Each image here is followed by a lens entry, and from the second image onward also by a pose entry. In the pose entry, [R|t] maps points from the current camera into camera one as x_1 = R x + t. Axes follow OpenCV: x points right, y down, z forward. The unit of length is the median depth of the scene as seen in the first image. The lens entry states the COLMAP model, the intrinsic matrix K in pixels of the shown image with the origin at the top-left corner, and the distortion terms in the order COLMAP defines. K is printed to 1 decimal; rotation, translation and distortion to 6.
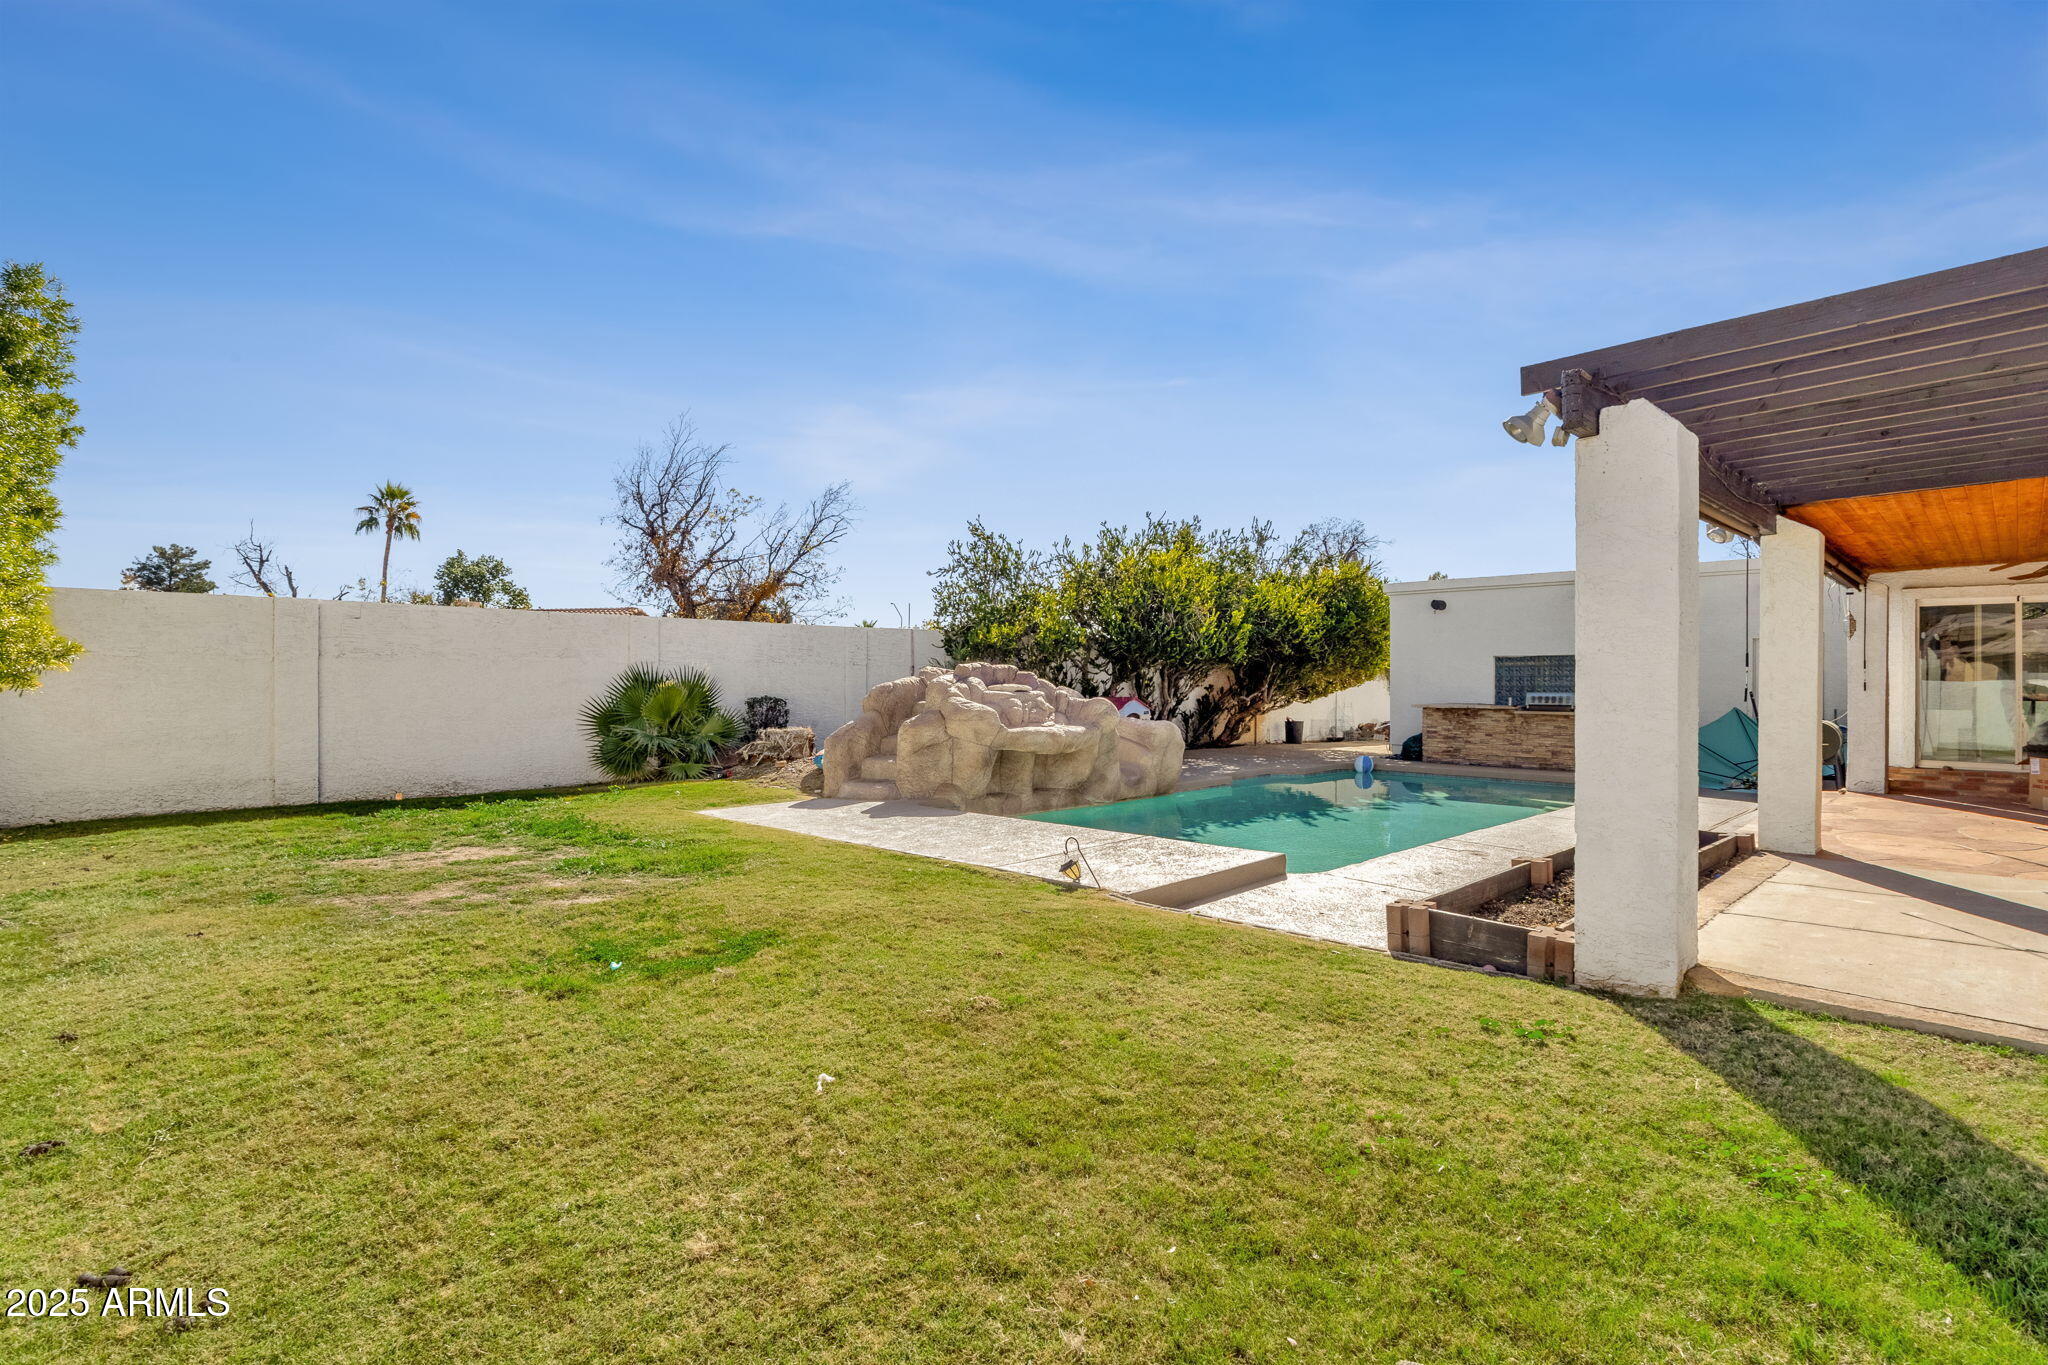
lens RADIAL K [[1082.7, 0, 1021.3], [0, 1082.7, 677.6], [0, 0, 1]] dist [-0.000643, 0.001208]
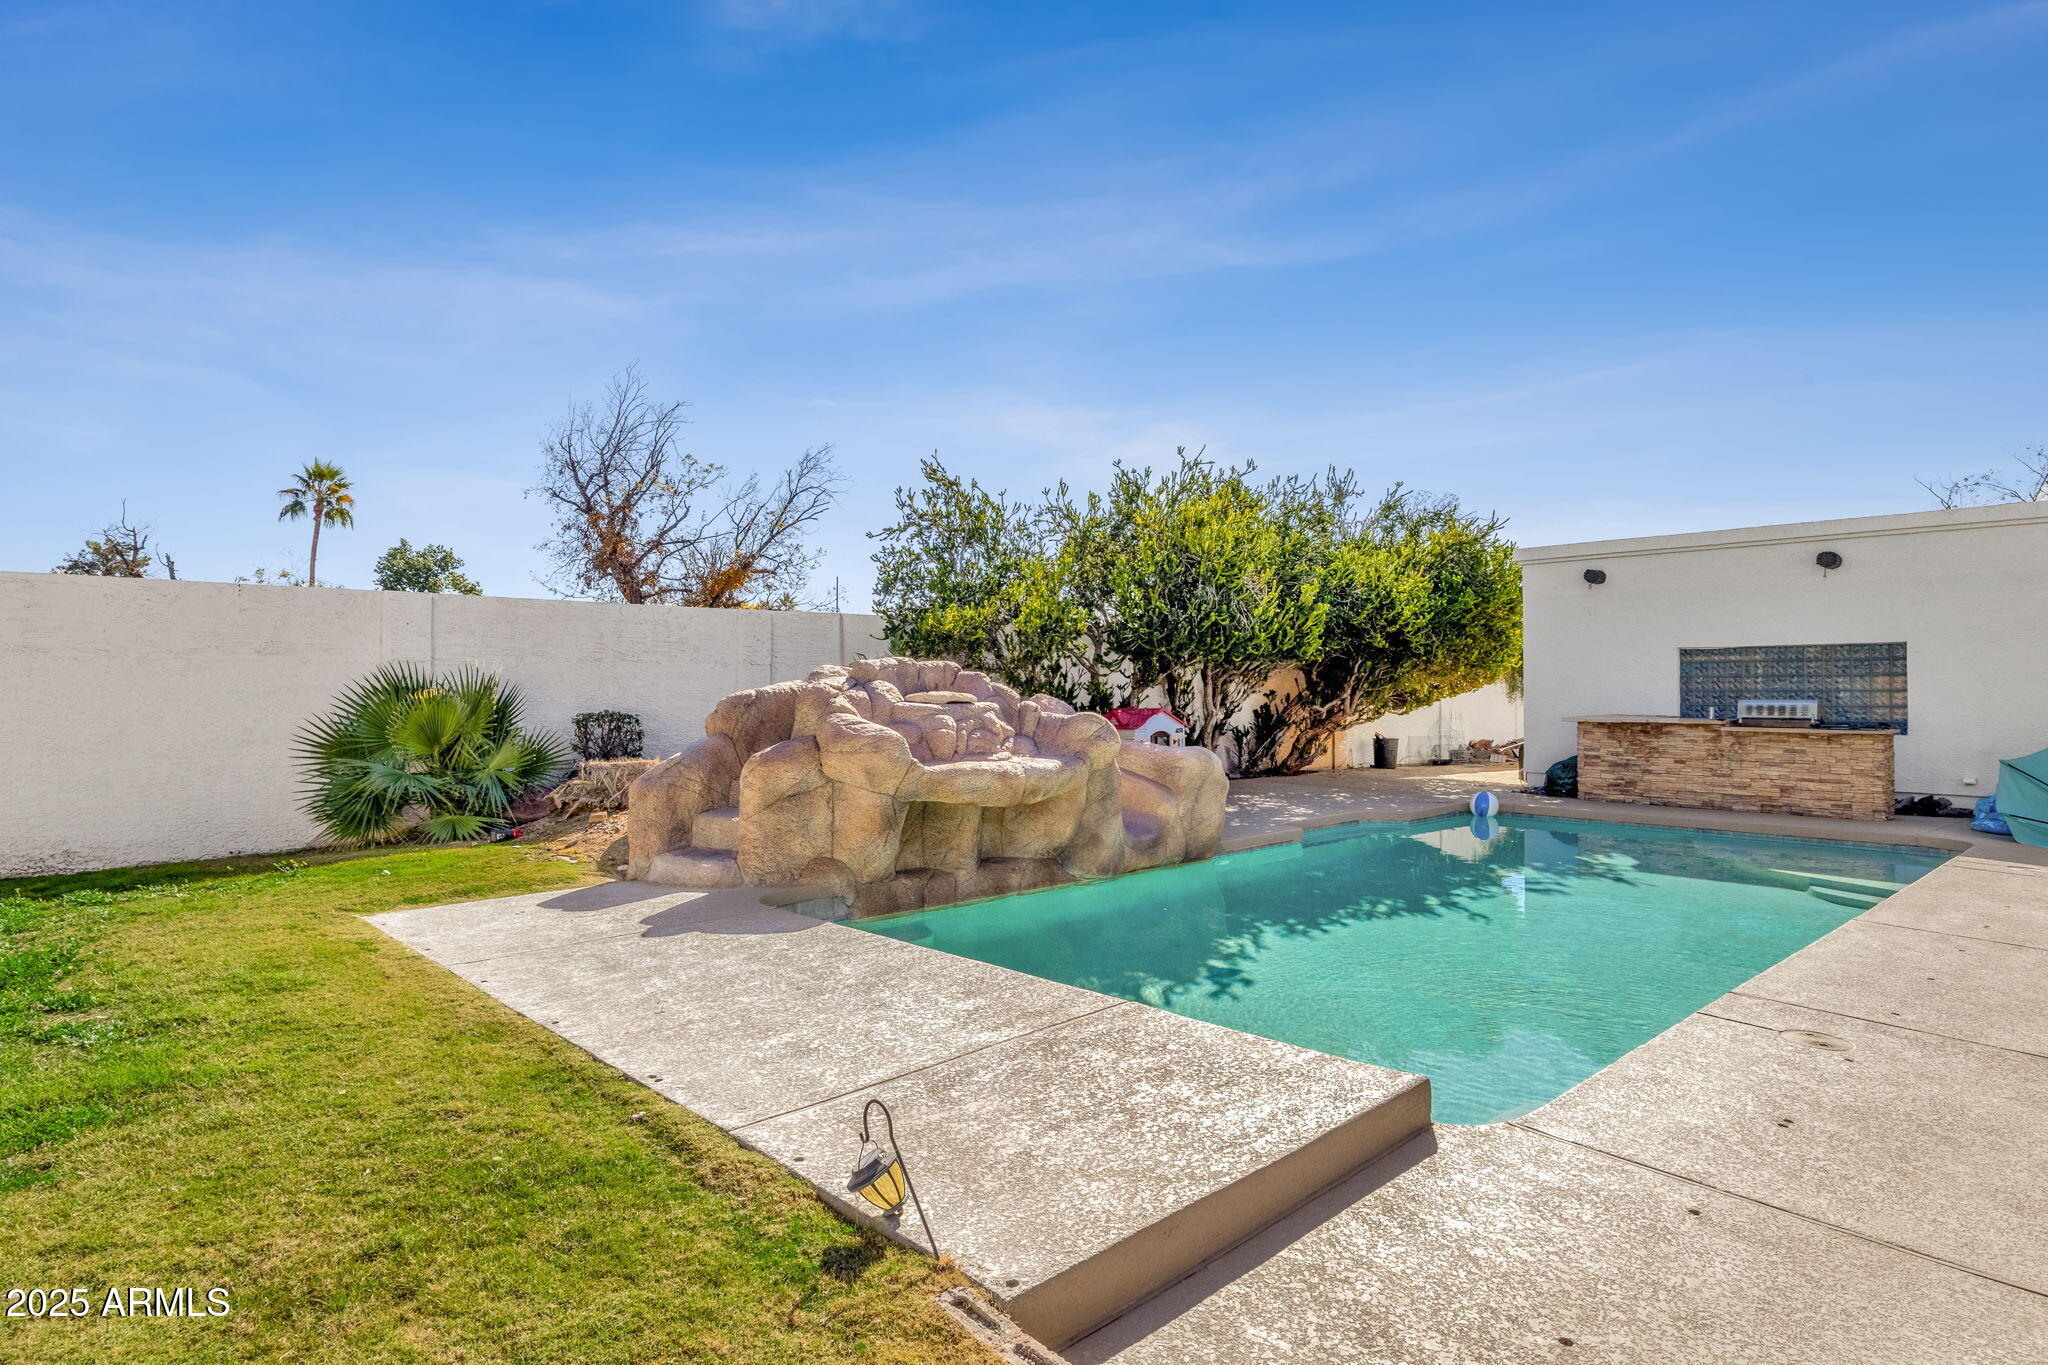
lens RADIAL K [[1122.6, 0, 1036.2], [0, 1122.6, 678.9], [0, 0, 1]] dist [0.004039, 0.000958]
pose [[0.999210, -0.005368, -0.039368, 0.050596], [0.005210, 0.999978, -0.004115, 0.001220], [0.039389, 0.003907, 0.999216, 0.261549]]
